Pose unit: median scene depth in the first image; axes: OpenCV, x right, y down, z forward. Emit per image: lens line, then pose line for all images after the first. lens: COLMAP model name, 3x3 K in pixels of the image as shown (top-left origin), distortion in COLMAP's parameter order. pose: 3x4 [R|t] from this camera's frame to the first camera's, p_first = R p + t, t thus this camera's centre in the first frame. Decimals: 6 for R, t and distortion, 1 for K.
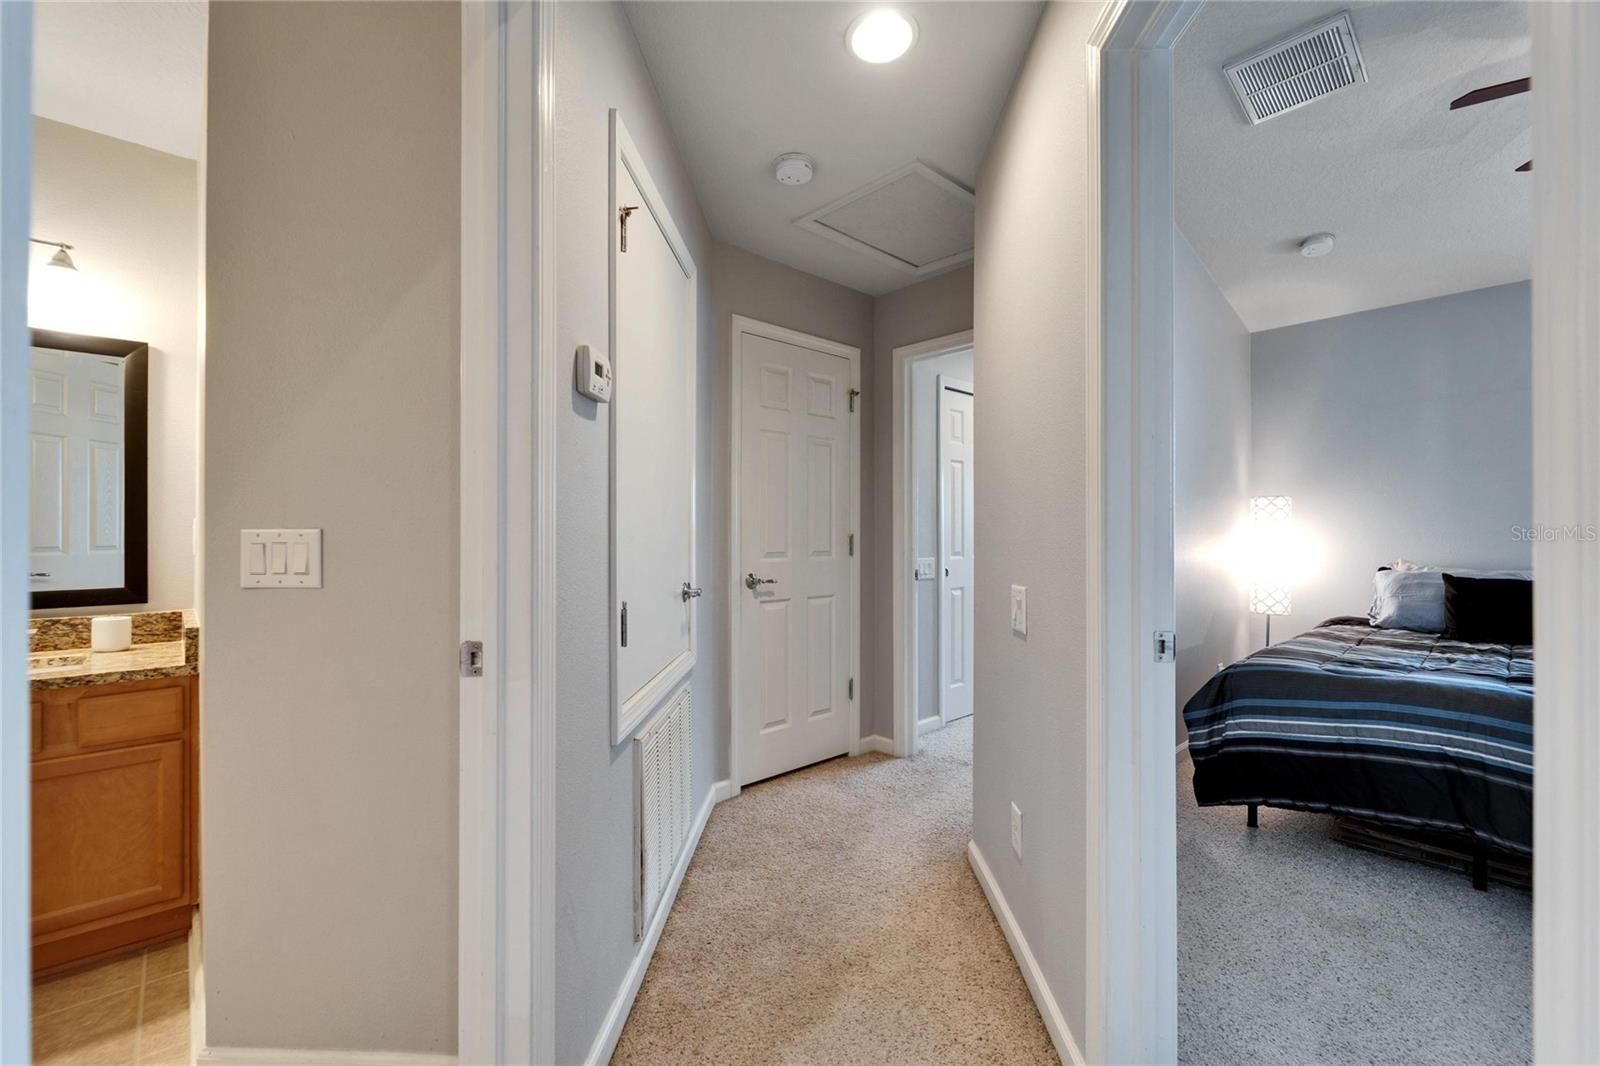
lens RADIAL K [[676.2, 0, 792.8], [0, 676.2, 528.0], [0, 0, 1]] dist [0.002457, -0.002839]
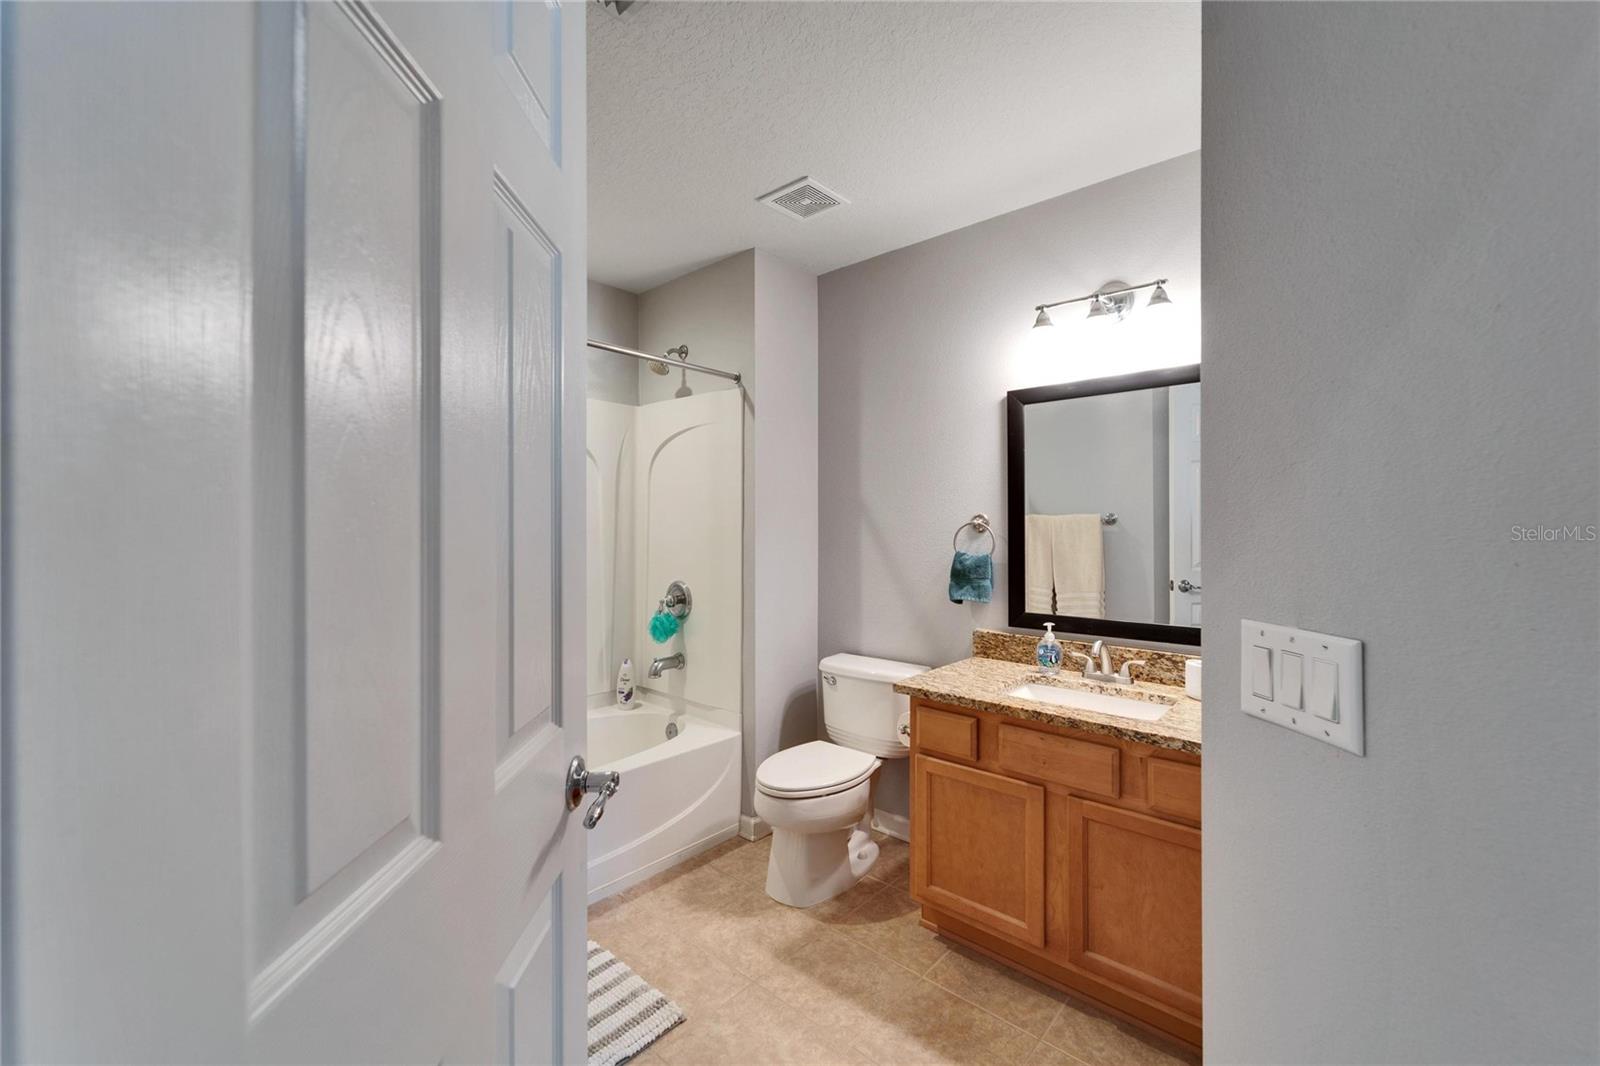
lens RADIAL K [[656.1, 0, 793.3], [0, 656.1, 524.3], [0, 0, 1]] dist [-0.002155, -0.000212]
pose [[0.098867, -0.000752, -0.995100, -0.171992], [0.003579, 0.999994, -0.000400, -0.062194], [0.995094, -0.003521, 0.098869, 0.365802]]
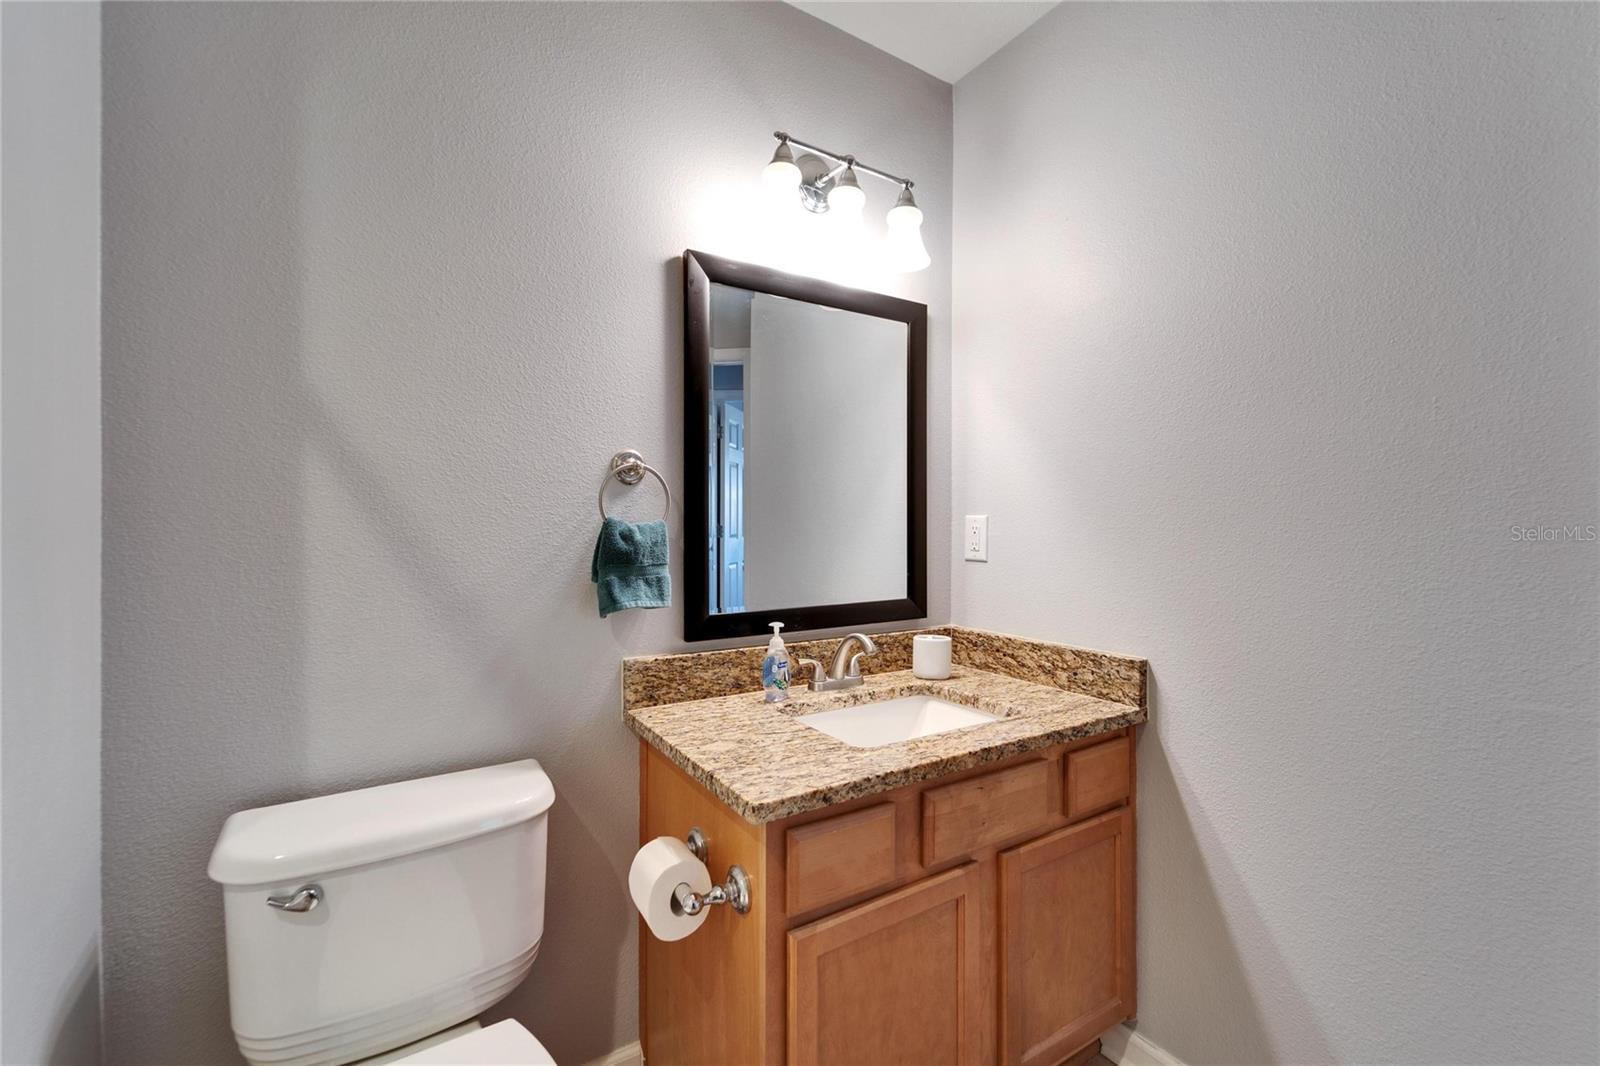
lens RADIAL K [[670.9, 0, 796.3], [0, 670.9, 521.6], [0, 0, 1]] dist [-0.000368, -0.000476]
pose [[0.984488, 0.002076, -0.175441, -1.070528], [-0.002145, 0.999998, -0.000207, -0.006967], [0.175440, 0.000580, 0.984490, 0.176457]]
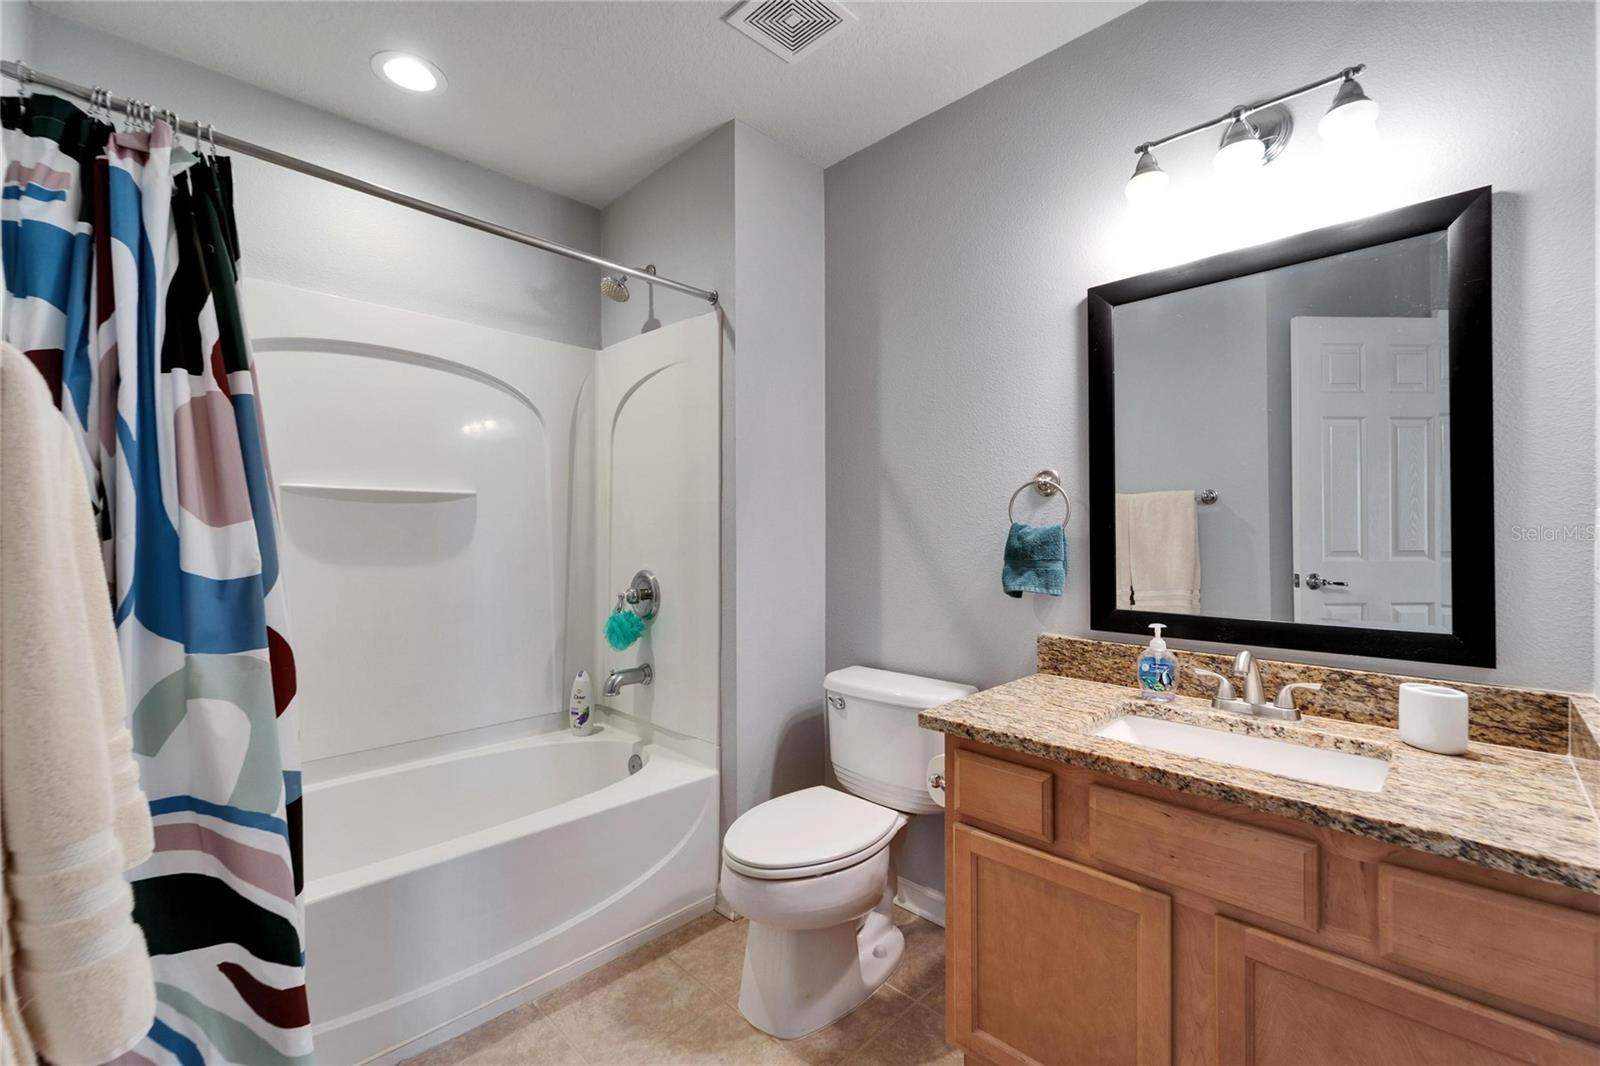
lens RADIAL K [[676.2, 0, 792.8], [0, 676.2, 528.0], [0, 0, 1]] dist [0.002457, -0.002839]
pose [[0.041528, -0.004192, -0.999129, -0.487352], [0.005981, 0.999974, -0.003947, -0.002139], [0.999119, -0.005812, 0.041552, 0.464607]]
